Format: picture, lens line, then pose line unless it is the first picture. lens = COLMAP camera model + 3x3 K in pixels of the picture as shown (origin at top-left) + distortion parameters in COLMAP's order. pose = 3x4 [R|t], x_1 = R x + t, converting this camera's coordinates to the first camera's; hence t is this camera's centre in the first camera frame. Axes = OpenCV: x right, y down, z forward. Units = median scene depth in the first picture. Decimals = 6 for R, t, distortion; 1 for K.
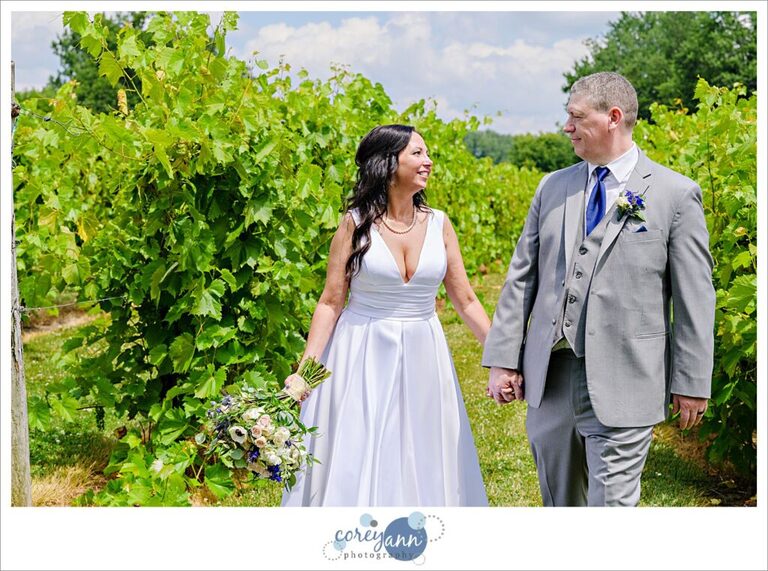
lens RADIAL K [[1590.2, 0, 384.0], [0, 1590.2, 285.5], [0, 0, 1]] dist [0.042498, -2.977919]
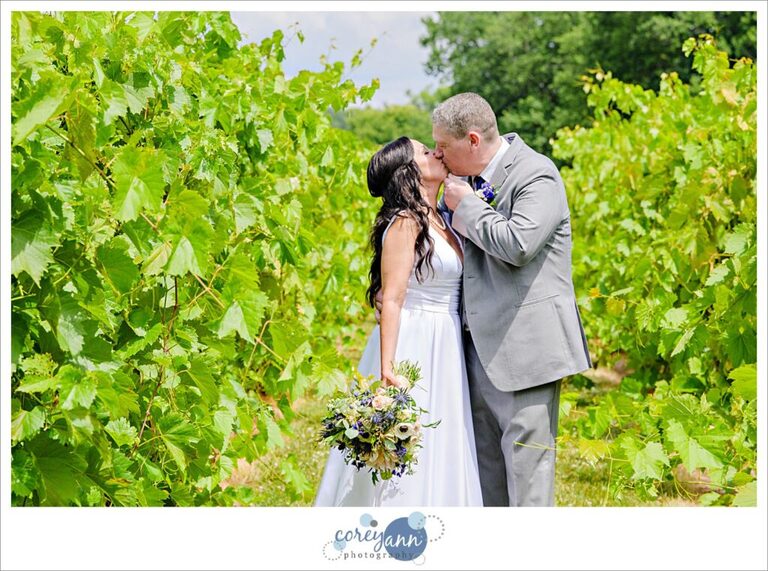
lens RADIAL K [[2097.0, 0, 384.0], [0, 2097.0, 285.5], [0, 0, 1]] dist [0.079929, 0.760475]
pose [[0.992940, -0.002882, 0.118581, -0.039462], [0.004287, 0.999924, -0.011592, -0.024602], [-0.118539, 0.012018, 0.992877, 0.334482]]
